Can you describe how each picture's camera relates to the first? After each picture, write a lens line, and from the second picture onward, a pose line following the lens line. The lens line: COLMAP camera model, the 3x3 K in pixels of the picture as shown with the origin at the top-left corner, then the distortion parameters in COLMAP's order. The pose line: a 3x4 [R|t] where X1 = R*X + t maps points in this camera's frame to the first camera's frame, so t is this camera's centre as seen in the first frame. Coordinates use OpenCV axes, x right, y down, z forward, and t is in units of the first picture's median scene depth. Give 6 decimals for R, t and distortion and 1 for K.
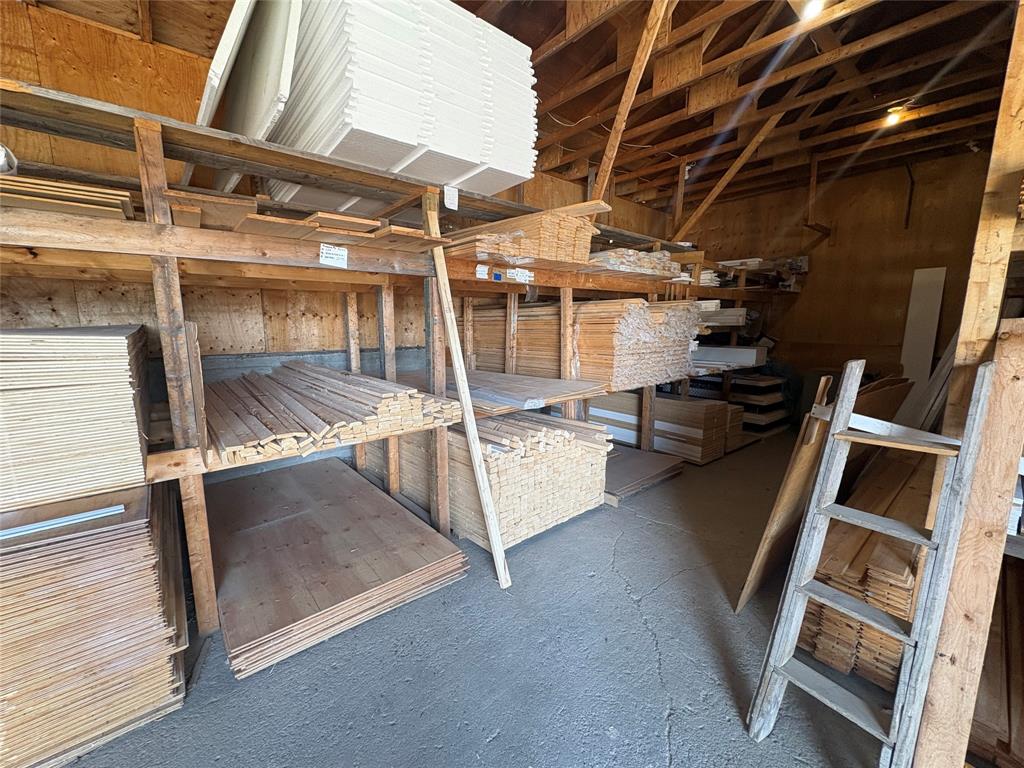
lens RADIAL K [[406.8, 0, 510.7], [0, 406.8, 383.1], [0, 0, 1]] dist [0.000446, -0.000052]
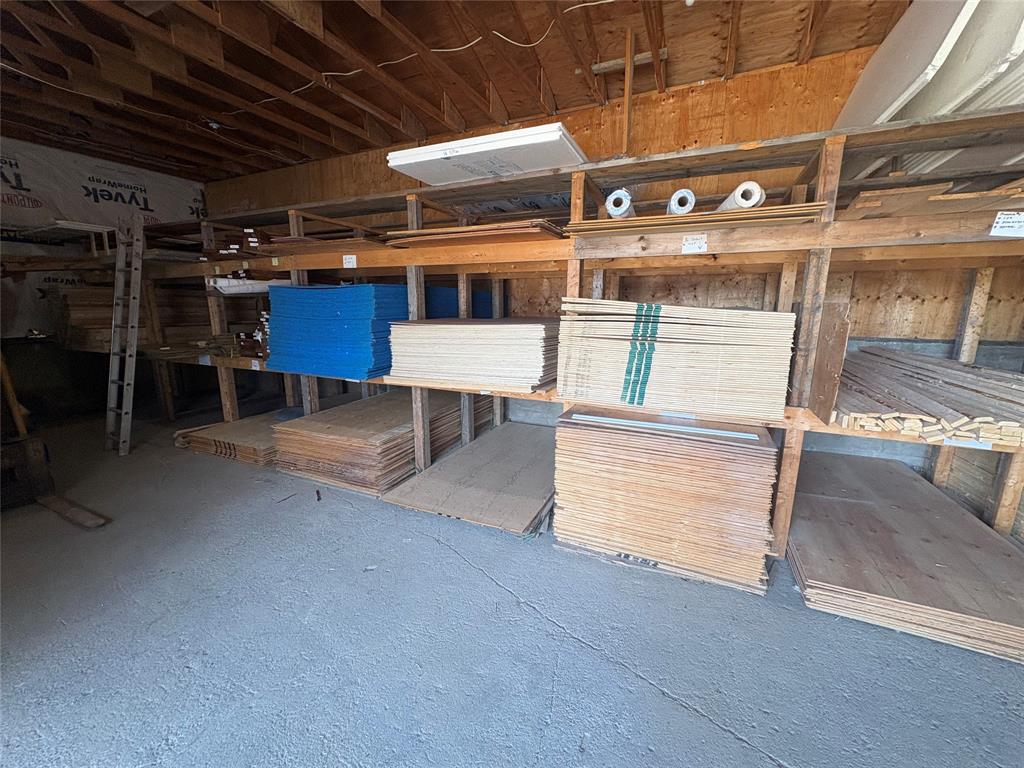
lens RADIAL K [[406.8, 0, 510.7], [0, 406.8, 383.1], [0, 0, 1]] dist [0.000446, -0.000052]
pose [[0.427154, 0.172031, -0.887662, -0.087761], [-0.141395, 0.982364, 0.122344, 0.060803], [0.893055, 0.073251, 0.443945, -0.314457]]
